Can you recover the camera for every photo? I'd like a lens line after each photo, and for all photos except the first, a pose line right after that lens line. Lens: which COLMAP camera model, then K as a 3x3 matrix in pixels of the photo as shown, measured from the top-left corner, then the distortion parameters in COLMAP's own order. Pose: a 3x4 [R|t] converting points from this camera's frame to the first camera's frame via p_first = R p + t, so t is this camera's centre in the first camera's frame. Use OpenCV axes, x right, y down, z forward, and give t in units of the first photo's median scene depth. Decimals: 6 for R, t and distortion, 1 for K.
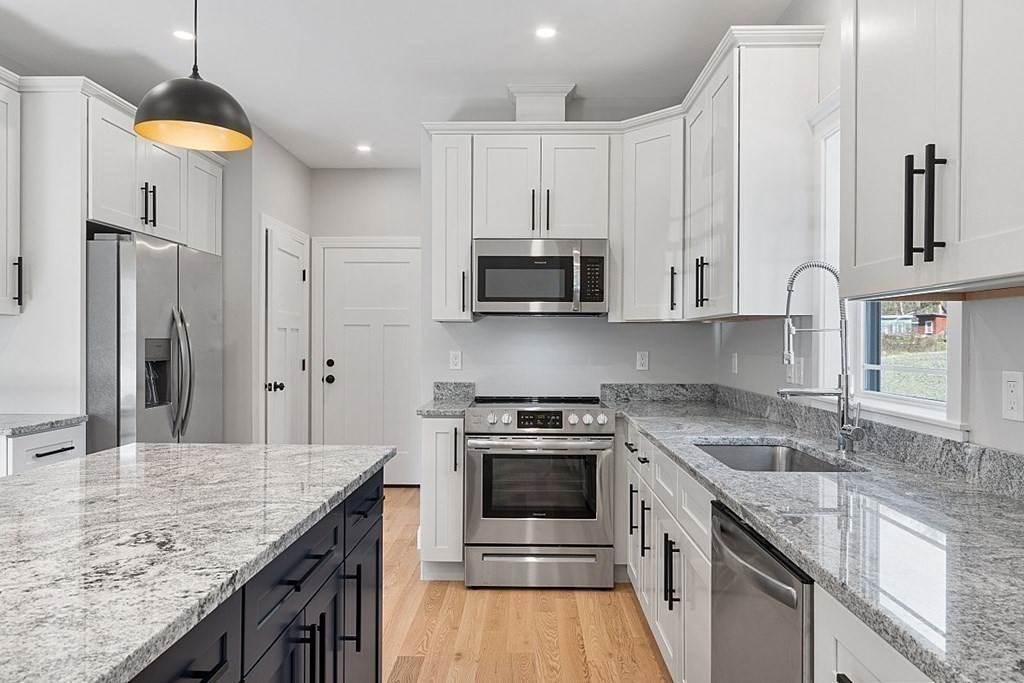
lens RADIAL K [[682.9, 0, 512.0], [0, 682.9, 341.5], [0, 0, 1]] dist [-0.004852, -0.000143]
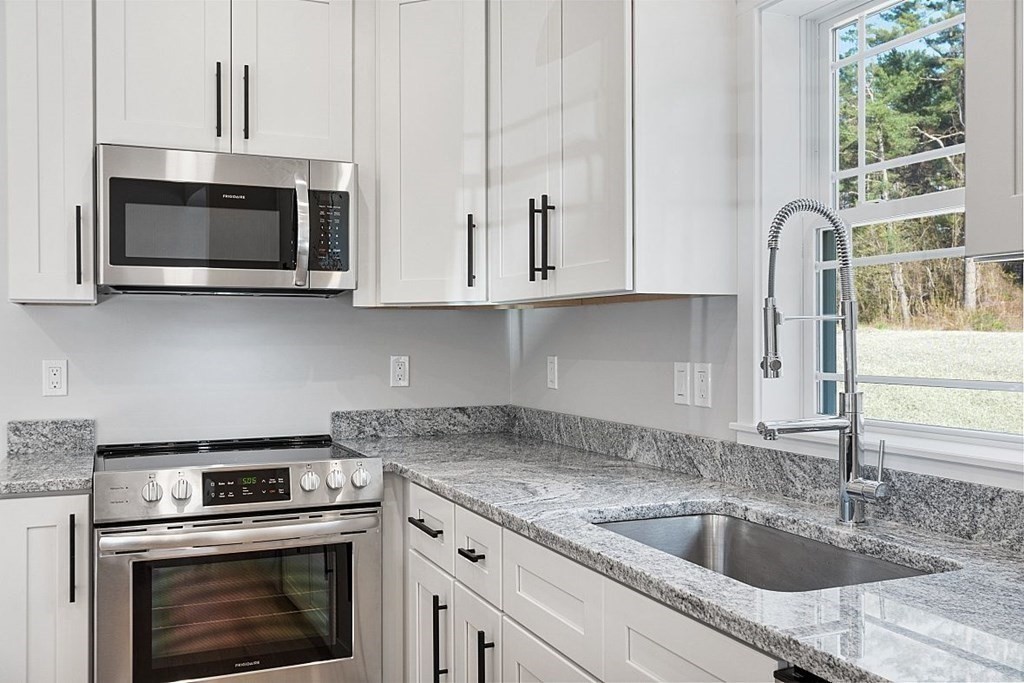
lens RADIAL K [[929.5, 0, 513.9], [0, 929.5, 338.7], [0, 0, 1]] dist [0.010223, 0.000061]
pose [[0.908388, -0.006829, 0.418073, -0.069398], [0.007048, 0.999975, 0.001021, -0.000884], [-0.418069, 0.002019, 0.908413, 0.232891]]
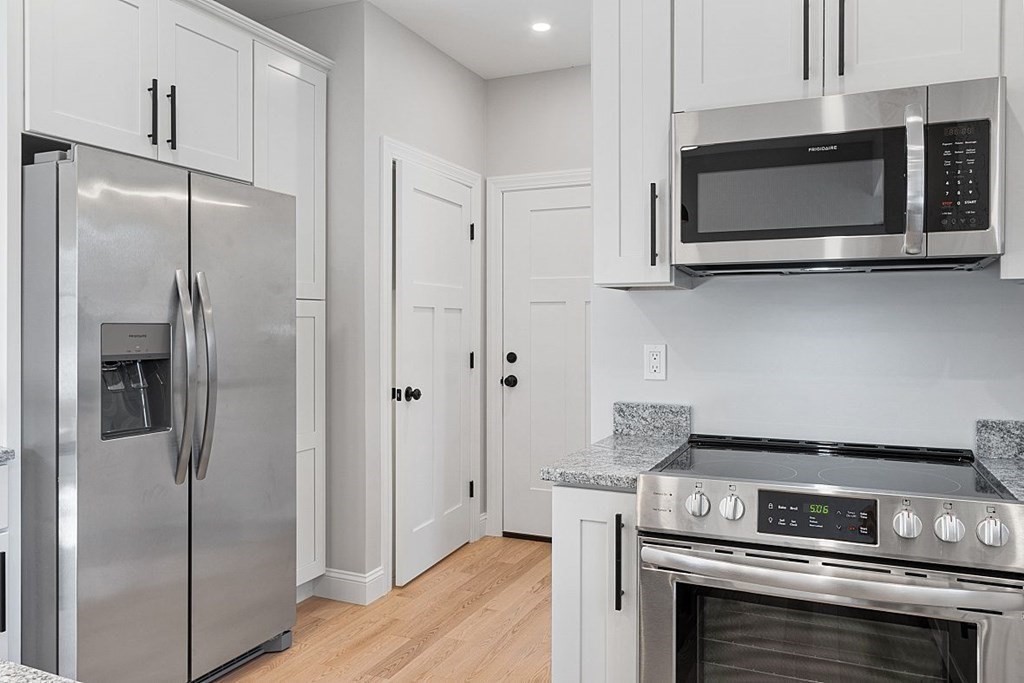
lens RADIAL K [[746.5, 0, 512.8], [0, 746.5, 325.6], [0, 0, 1]] dist [-0.000554, 0.000851]
pose [[0.922074, -0.003198, -0.387000, 0.044181], [0.003062, 0.999995, -0.000966, -0.000504], [0.387001, -0.000294, 0.922079, 0.484325]]
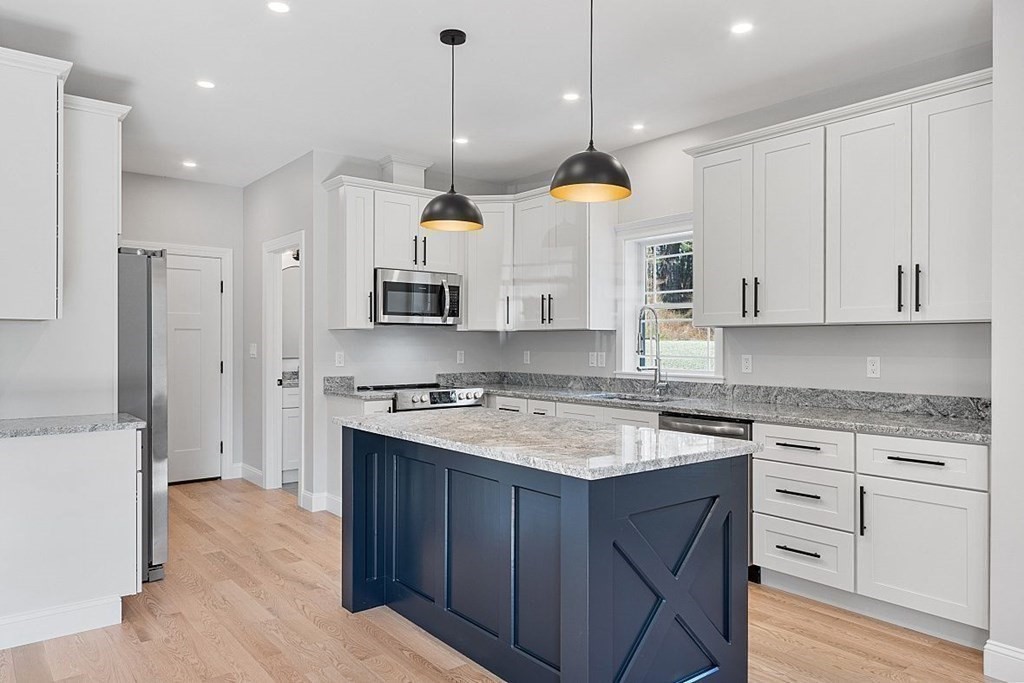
lens RADIAL K [[682.9, 0, 512.0], [0, 682.9, 341.5], [0, 0, 1]] dist [-0.004852, -0.000143]
pose [[0.765582, -0.002452, 0.643334, -0.741632], [0.003019, 0.999995, 0.000219, -0.005499], [-0.643332, 0.001775, 0.765586, -0.204643]]
